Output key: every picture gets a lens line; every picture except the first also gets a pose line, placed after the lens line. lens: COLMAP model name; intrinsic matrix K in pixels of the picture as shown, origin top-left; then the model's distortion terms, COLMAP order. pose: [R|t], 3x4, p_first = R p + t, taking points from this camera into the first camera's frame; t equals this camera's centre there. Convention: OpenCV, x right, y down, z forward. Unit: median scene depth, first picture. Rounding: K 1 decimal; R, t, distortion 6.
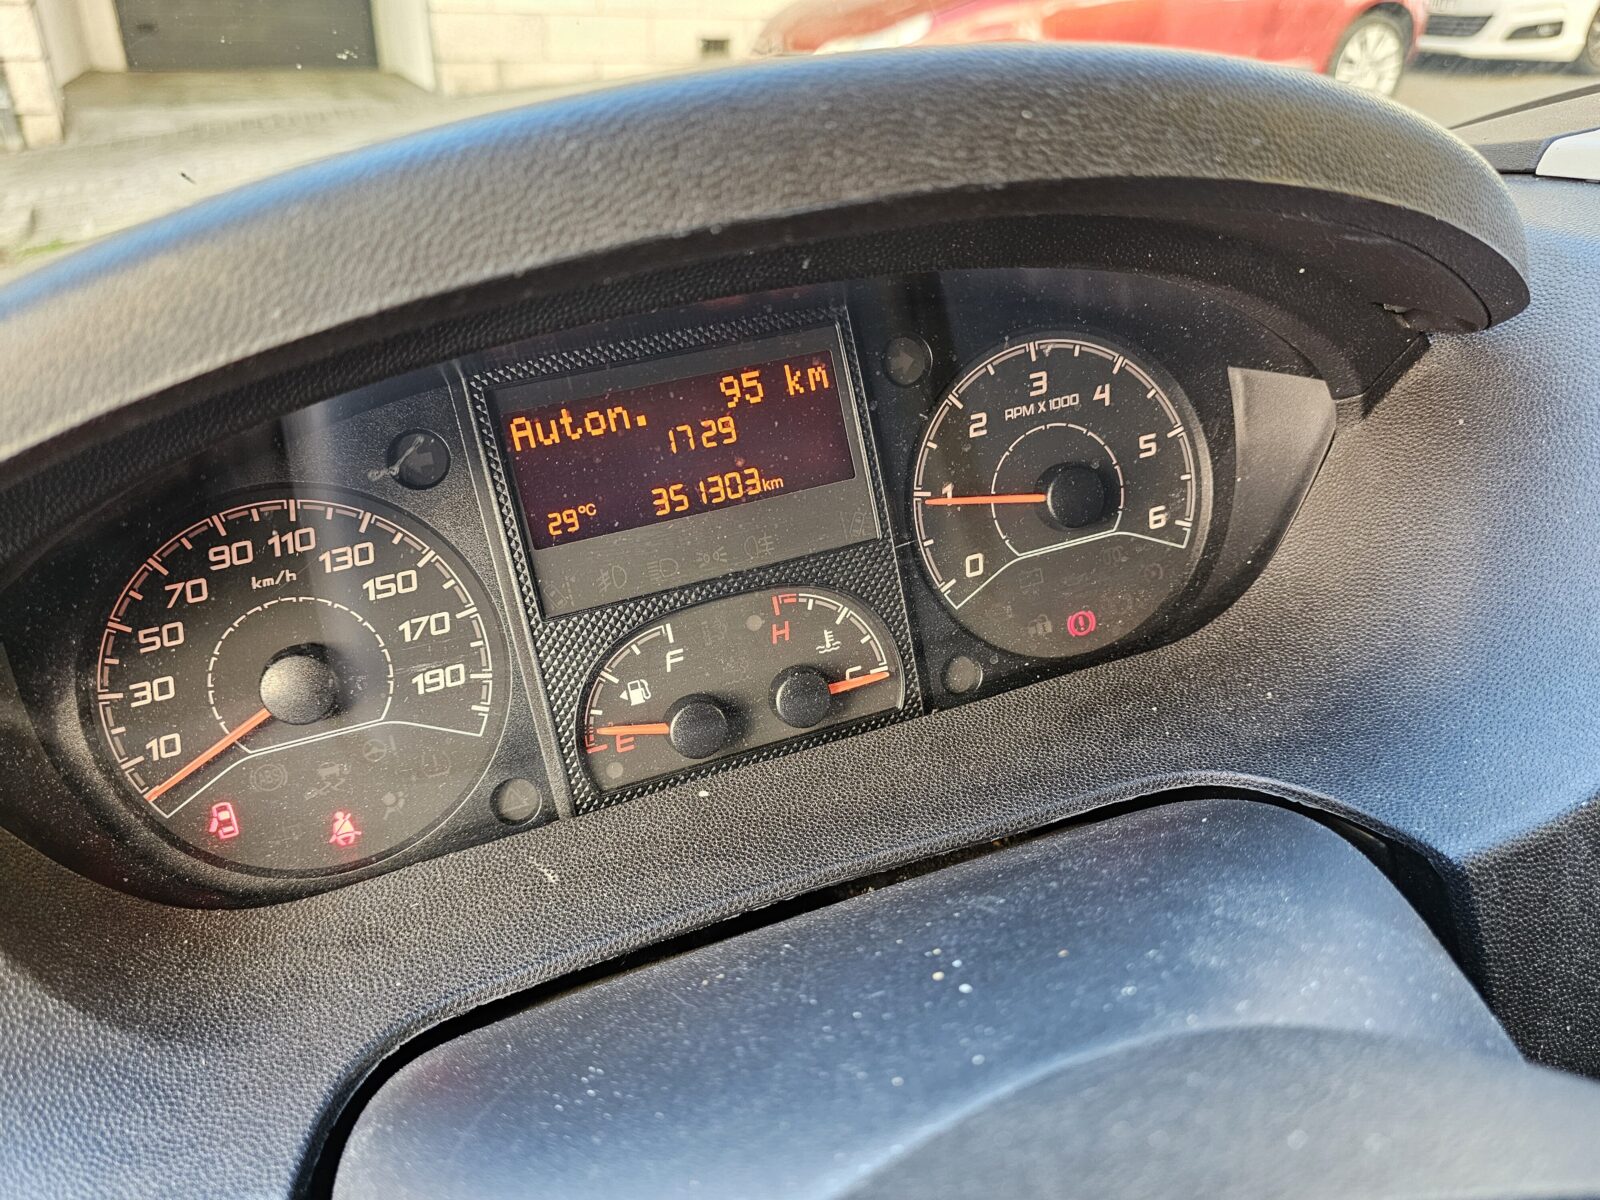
lens RADIAL K [[1085.1, 0, 800.0], [0, 1085.1, 600.0], [0, 0, 1]] dist [0.037496, -0.047747]
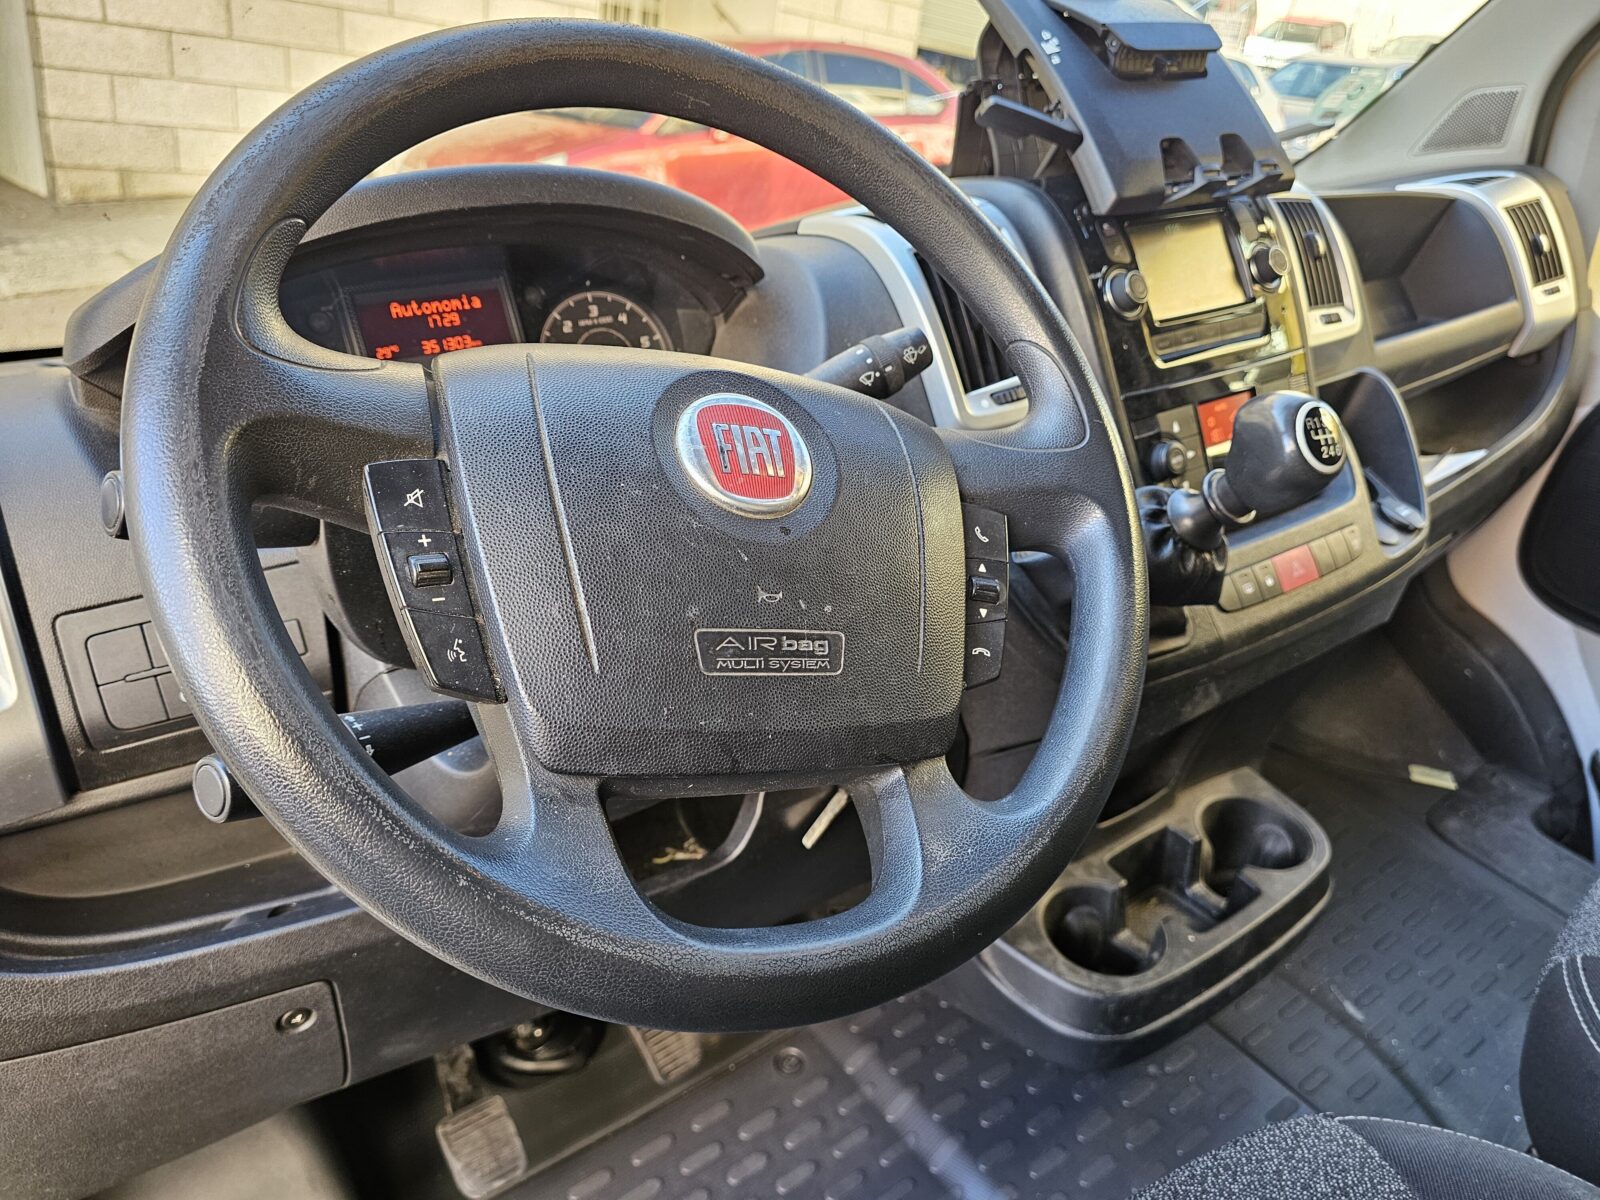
lens RADIAL K [[1081.0, 0, 797.3], [0, 1081.0, 599.8], [0, 0, 1]] dist [0.037141, -0.046536]
pose [[0.952693, -0.059699, 0.298012, -0.089494], [0.090707, 0.991682, -0.091319, 0.658020], [-0.290082, 0.114030, 0.950184, -1.238606]]
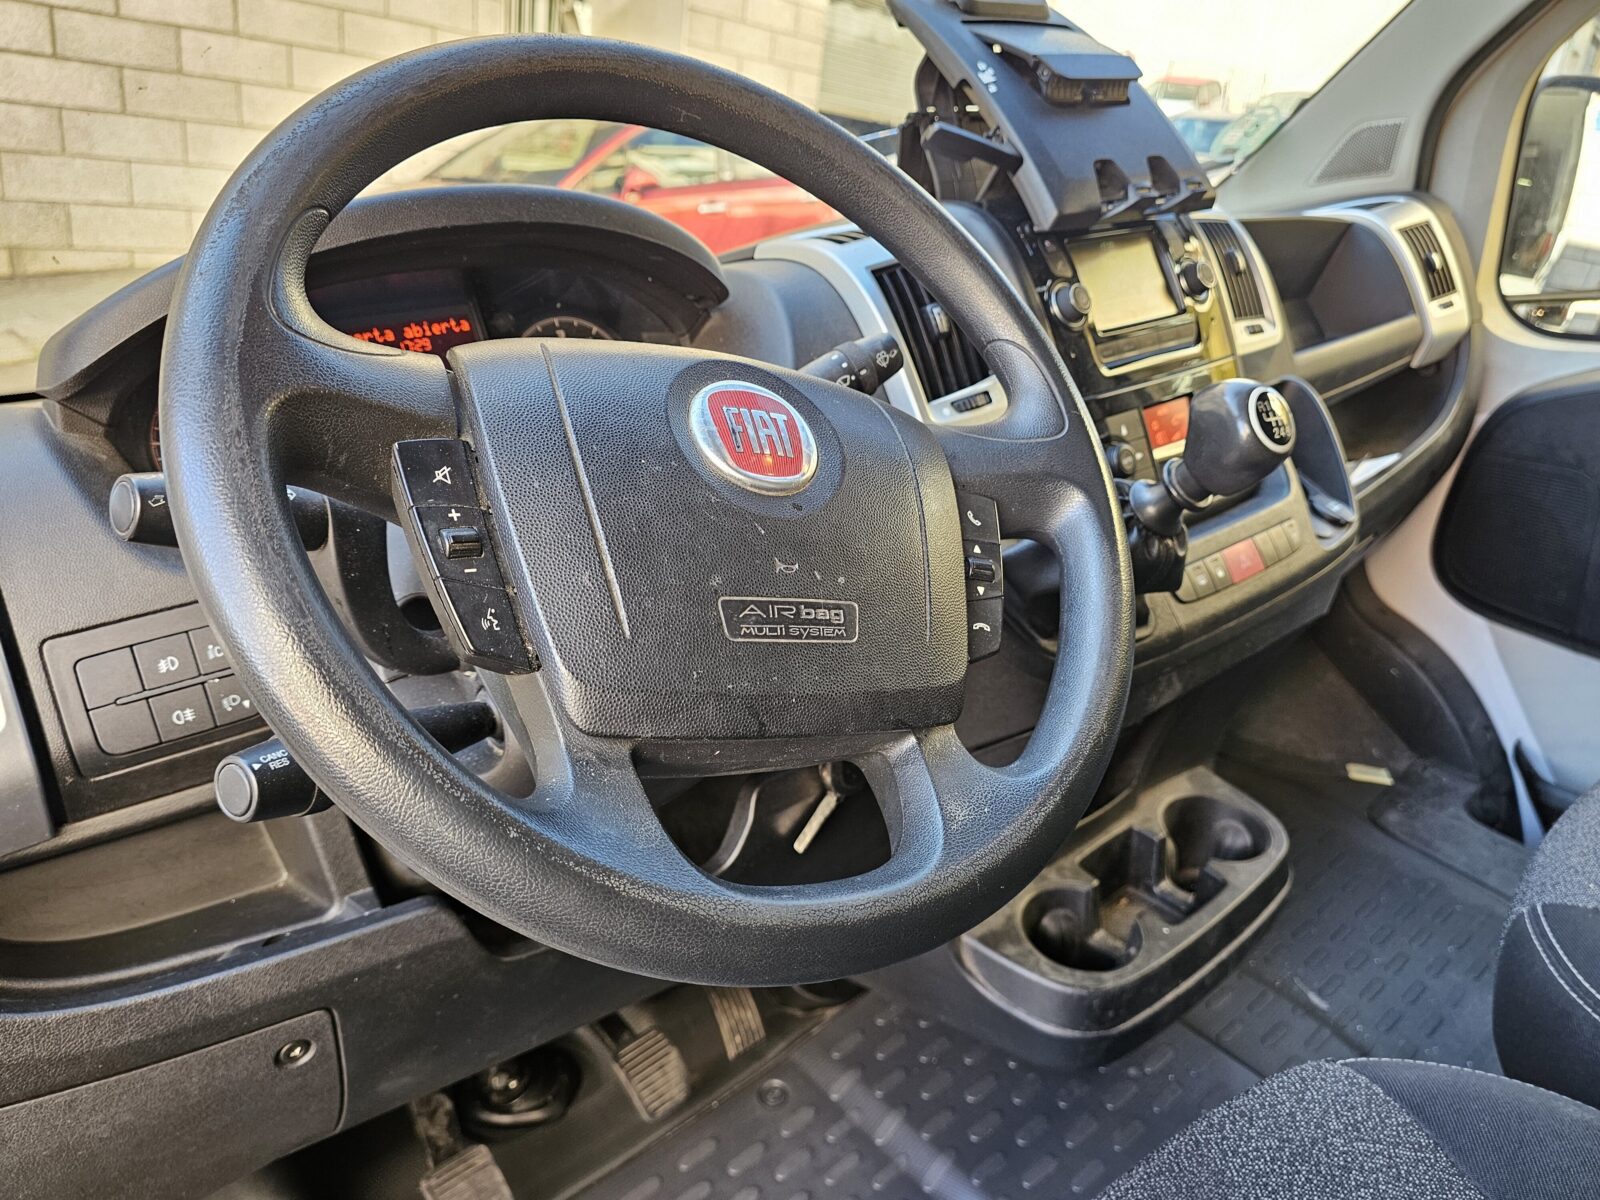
lens RADIAL K [[1085.1, 0, 800.0], [0, 1085.1, 600.0], [0, 0, 1]] dist [0.037496, -0.047747]
pose [[0.925725, -0.089332, 0.367497, -0.216436], [0.147582, 0.979993, -0.133542, 0.750553], [-0.348215, 0.177860, 0.920387, -1.236535]]
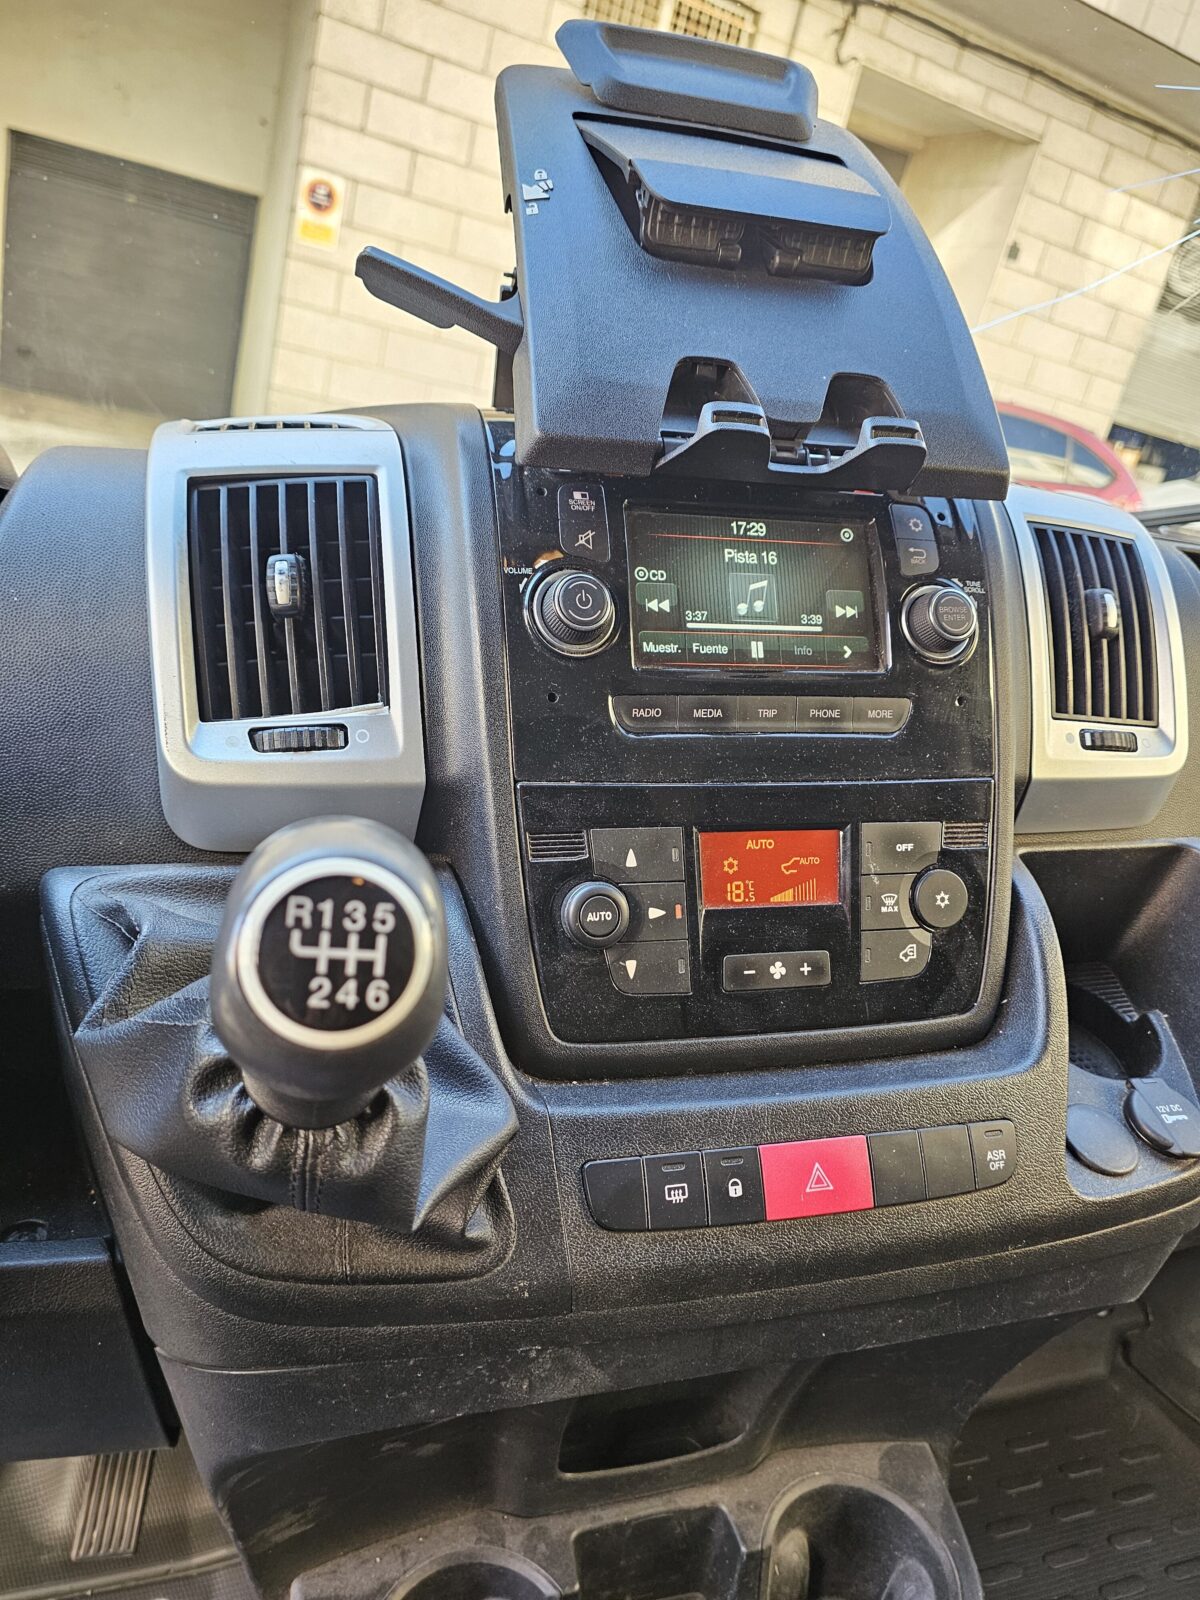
lens RADIAL K [[1081.0, 0, 593.0], [0, 1081.0, 810.3], [0, 0, 1]] dist [0.037141, -0.046536]
pose [[0.982413, 0.185927, 0.017222, 1.402905], [-0.179720, 0.966559, -0.182933, 0.319468], [-0.050658, 0.176621, 0.982974, -0.535275]]
